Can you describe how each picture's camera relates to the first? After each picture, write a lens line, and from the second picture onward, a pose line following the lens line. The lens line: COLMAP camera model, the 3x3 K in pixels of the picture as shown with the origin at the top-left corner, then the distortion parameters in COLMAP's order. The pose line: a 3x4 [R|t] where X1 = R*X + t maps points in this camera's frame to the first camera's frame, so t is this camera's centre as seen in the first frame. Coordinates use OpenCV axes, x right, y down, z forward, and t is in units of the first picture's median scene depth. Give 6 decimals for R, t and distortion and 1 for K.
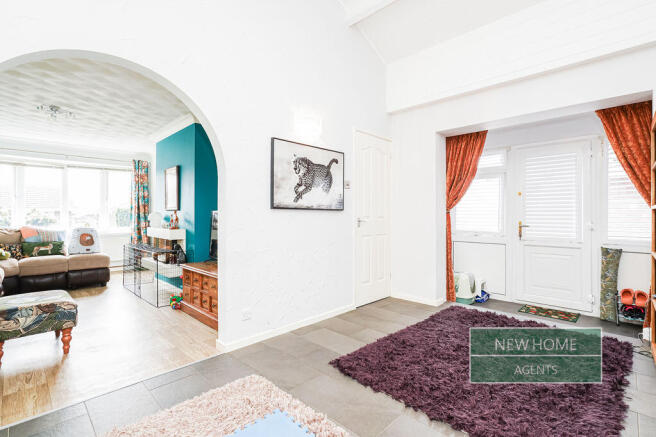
lens RADIAL K [[303.0, 0, 323.4], [0, 303.0, 218.2], [0, 0, 1]] dist [-0.009199, 0.000635]
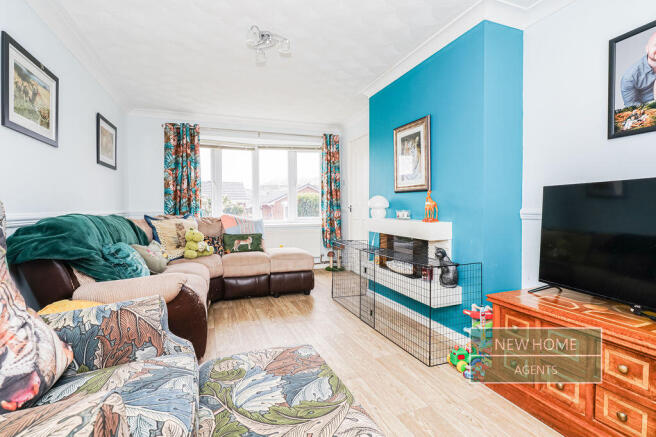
lens RADIAL K [[303.0, 0, 331.0], [0, 303.0, 215.1], [0, 0, 1]] dist [-0.009199, 0.000635]
pose [[0.921784, 0.003622, -0.387686, -0.367282], [0.003916, 0.999818, 0.018652, 0.010841], [0.387683, -0.018711, 0.921603, 0.313174]]
